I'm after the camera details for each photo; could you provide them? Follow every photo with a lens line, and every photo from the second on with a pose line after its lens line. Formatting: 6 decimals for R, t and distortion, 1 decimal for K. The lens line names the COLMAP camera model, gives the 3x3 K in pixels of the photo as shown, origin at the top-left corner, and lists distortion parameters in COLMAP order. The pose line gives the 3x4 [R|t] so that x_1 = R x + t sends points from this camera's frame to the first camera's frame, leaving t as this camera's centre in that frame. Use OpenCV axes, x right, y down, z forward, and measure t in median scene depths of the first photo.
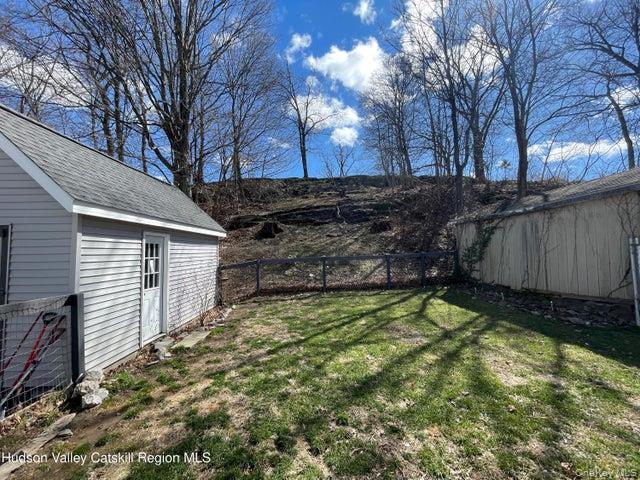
lens RADIAL K [[259.2, 0, 320.1], [0, 259.2, 240.4], [0, 0, 1]] dist [-0.000665, -0.000296]
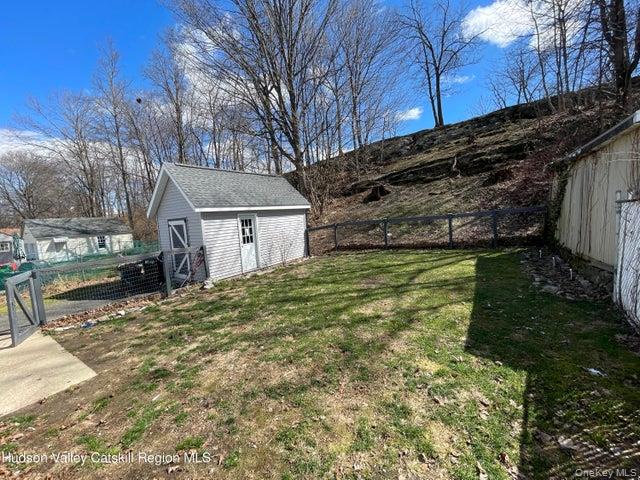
lens RADIAL K [[259.2, 0, 322.6], [0, 259.2, 243.6], [0, 0, 1]] dist [-0.000665, -0.000296]
pose [[0.800155, 0.021389, -0.599412, 0.617667], [0.087339, 0.984557, 0.151720, -0.035827], [0.593401, -0.173751, 0.785930, -0.103298]]
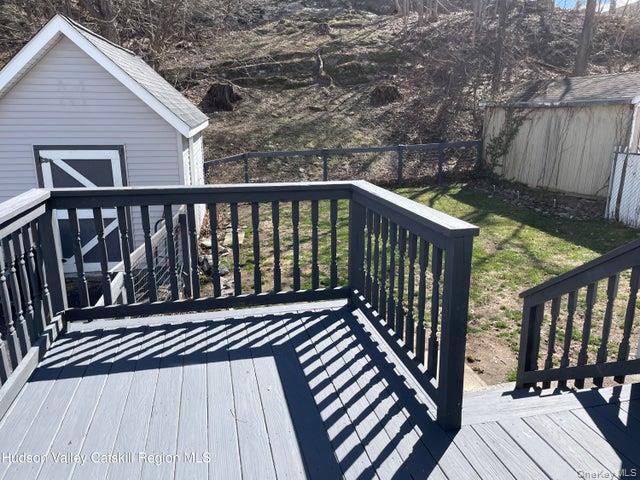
lens RADIAL K [[487.1, 0, 319.3], [0, 487.1, 241.8], [0, 0, 1]] dist [0.038241, -0.000922]
pose [[0.988532, -0.025873, 0.148776, -0.310685], [-0.021275, 0.951524, 0.306836, -0.164862], [-0.149503, -0.306483, 0.940062, -0.676004]]
